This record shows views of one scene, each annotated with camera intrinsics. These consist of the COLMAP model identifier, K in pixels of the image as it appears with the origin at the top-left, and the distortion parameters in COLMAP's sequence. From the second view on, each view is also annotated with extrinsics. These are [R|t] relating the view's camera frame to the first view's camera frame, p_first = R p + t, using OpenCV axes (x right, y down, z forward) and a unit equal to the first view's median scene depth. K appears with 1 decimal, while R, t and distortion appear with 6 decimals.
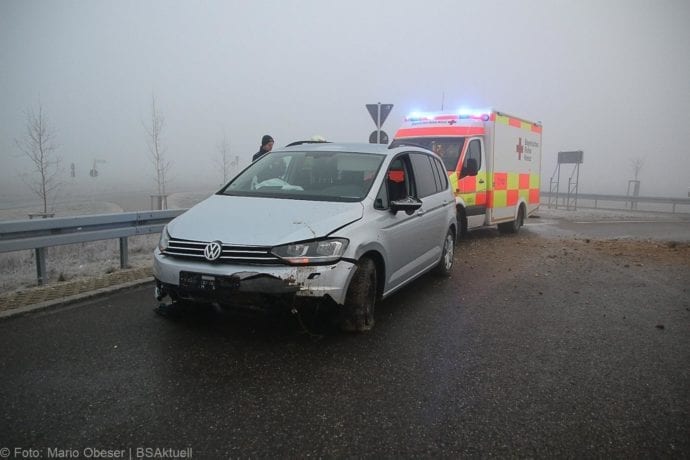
lens RADIAL K [[551.4, 0, 341.9], [0, 551.4, 239.4], [0, 0, 1]] dist [-0.113959, 0.104716]
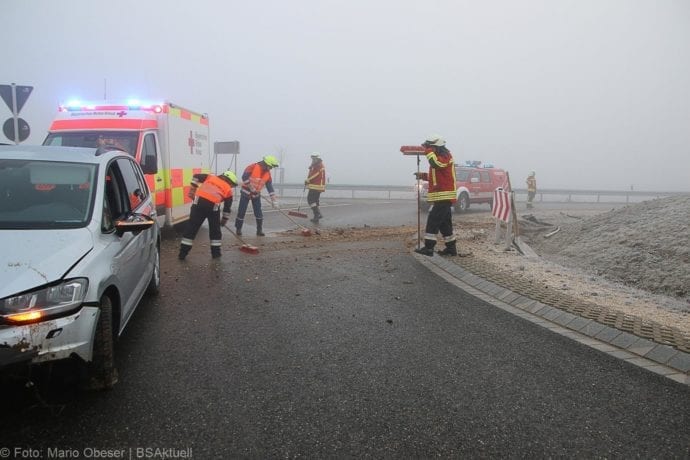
lens RADIAL K [[575.9, 0, 346.8], [0, 575.9, 240.3], [0, 0, 1]] dist [-0.108839, 0.122118]
pose [[0.808971, -0.084664, 0.581720, -0.106313], [0.073780, 0.996372, 0.042410, -0.041933], [-0.583200, 0.008611, 0.812283, 0.079629]]
